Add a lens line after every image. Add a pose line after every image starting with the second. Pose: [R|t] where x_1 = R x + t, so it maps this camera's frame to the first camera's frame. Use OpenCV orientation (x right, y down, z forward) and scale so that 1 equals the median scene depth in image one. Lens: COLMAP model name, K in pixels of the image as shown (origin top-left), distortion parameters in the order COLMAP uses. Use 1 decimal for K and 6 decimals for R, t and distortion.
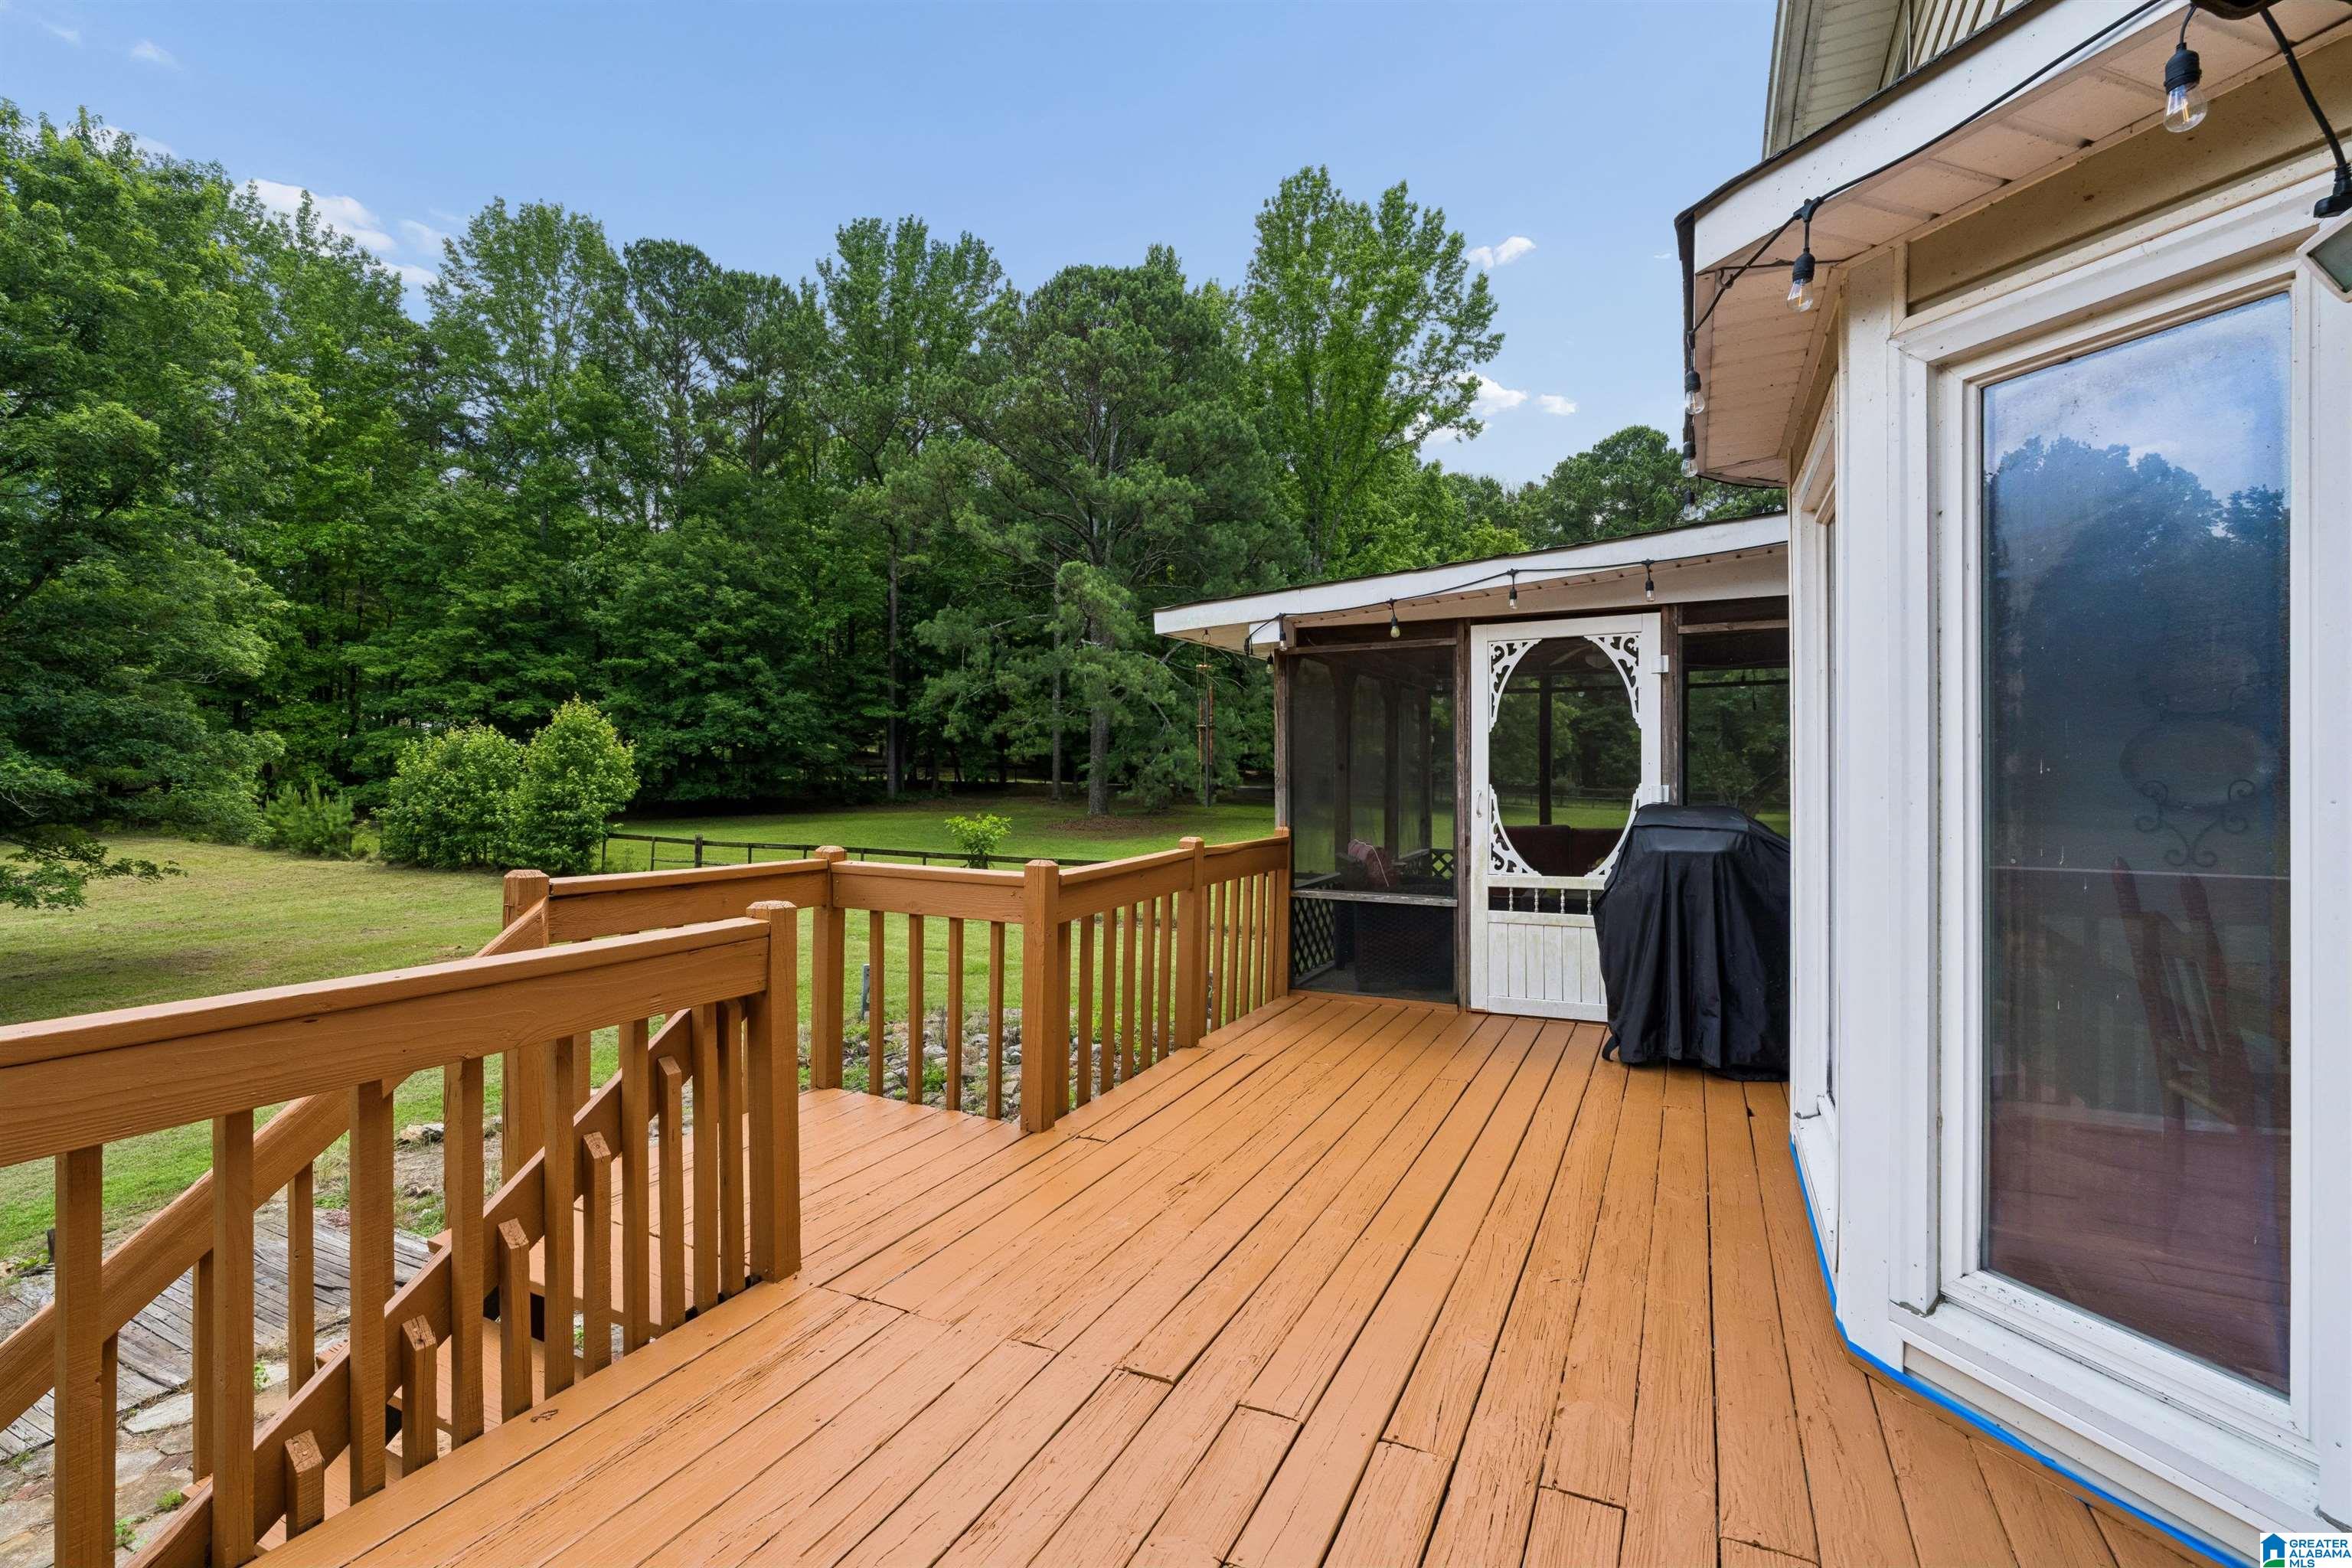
lens RADIAL K [[1031.6, 0, 1183.5], [0, 1031.6, 783.5], [0, 0, 1]] dist [0.002523, 0.000350]
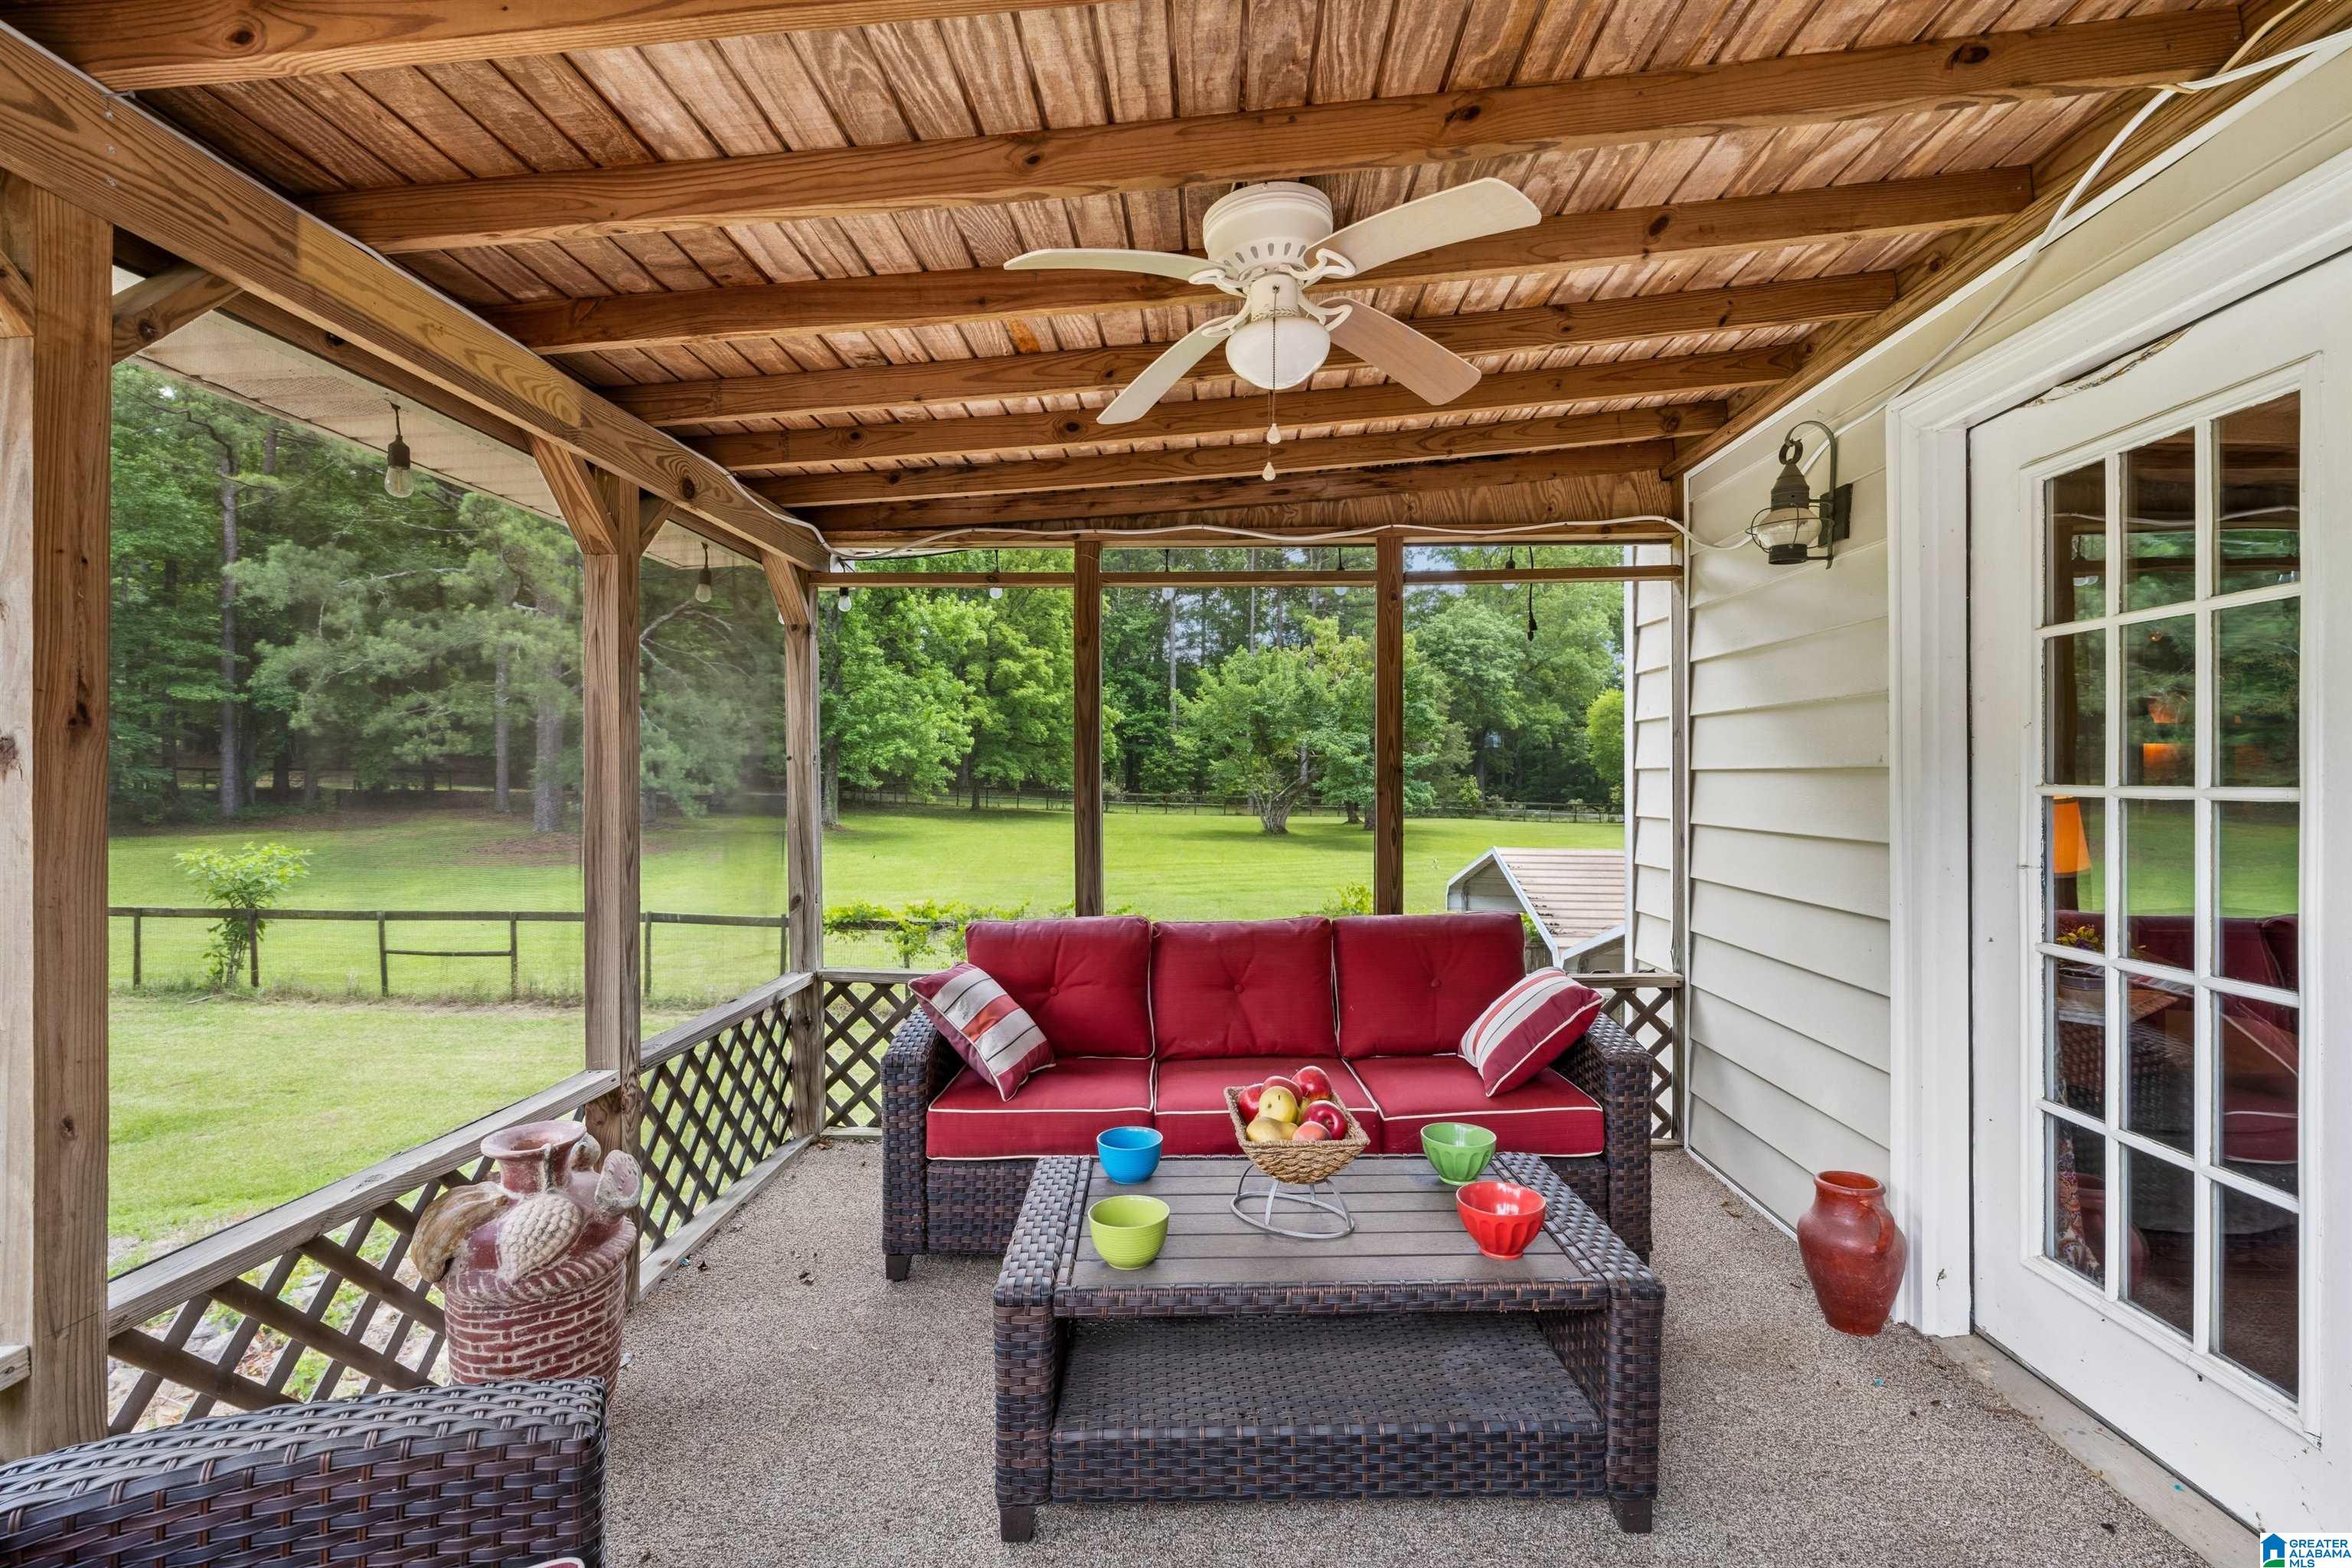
lens RADIAL K [[1050.4, 0, 1186.0], [0, 1050.4, 785.2], [0, 0, 1]] dist [-0.012463, 0.000079]
pose [[0.910390, -0.003766, 0.413735, 0.031569], [0.005044, 0.999985, -0.001996, -0.001240], [-0.413721, 0.003904, 0.910395, 0.087523]]
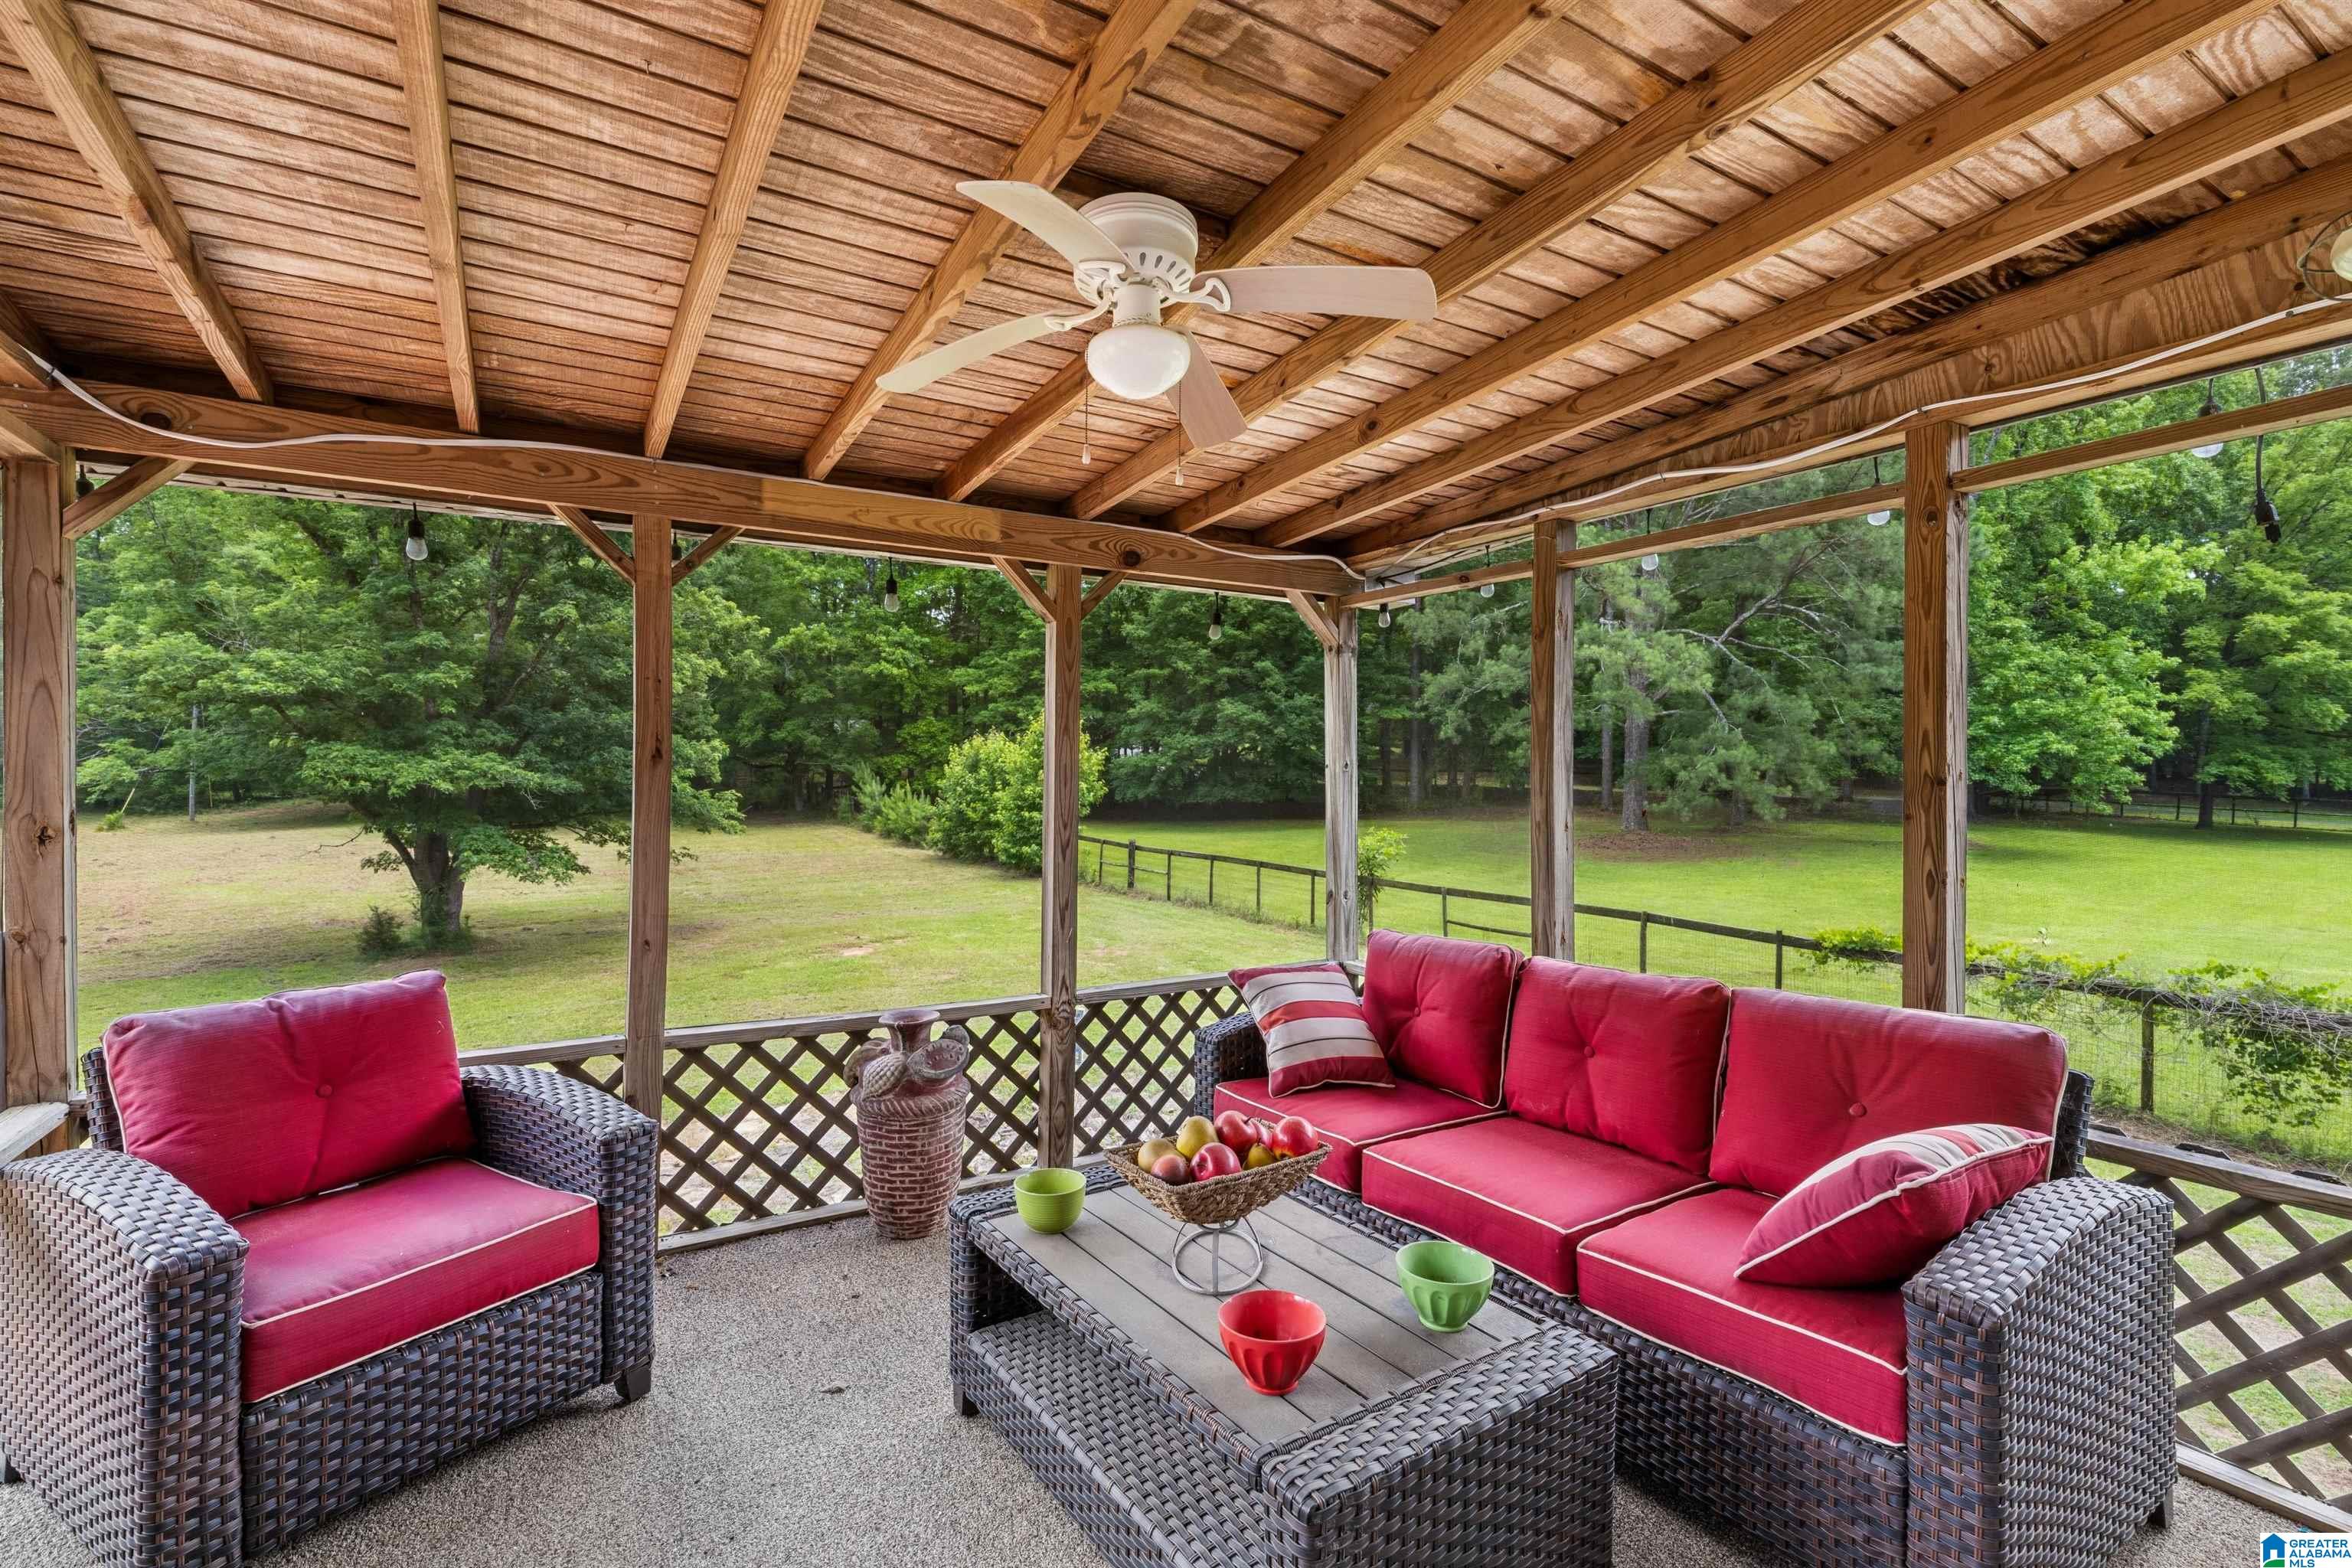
lens RADIAL K [[1066.6, 0, 1180.4], [0, 1066.6, 772.3], [0, 0, 1]] dist [-0.006524, 0.000101]
pose [[0.847894, 0.003076, -0.530158, 0.065164], [-0.011069, 0.999868, -0.011902, -0.001749], [0.530051, 0.015960, 0.847816, 0.088984]]
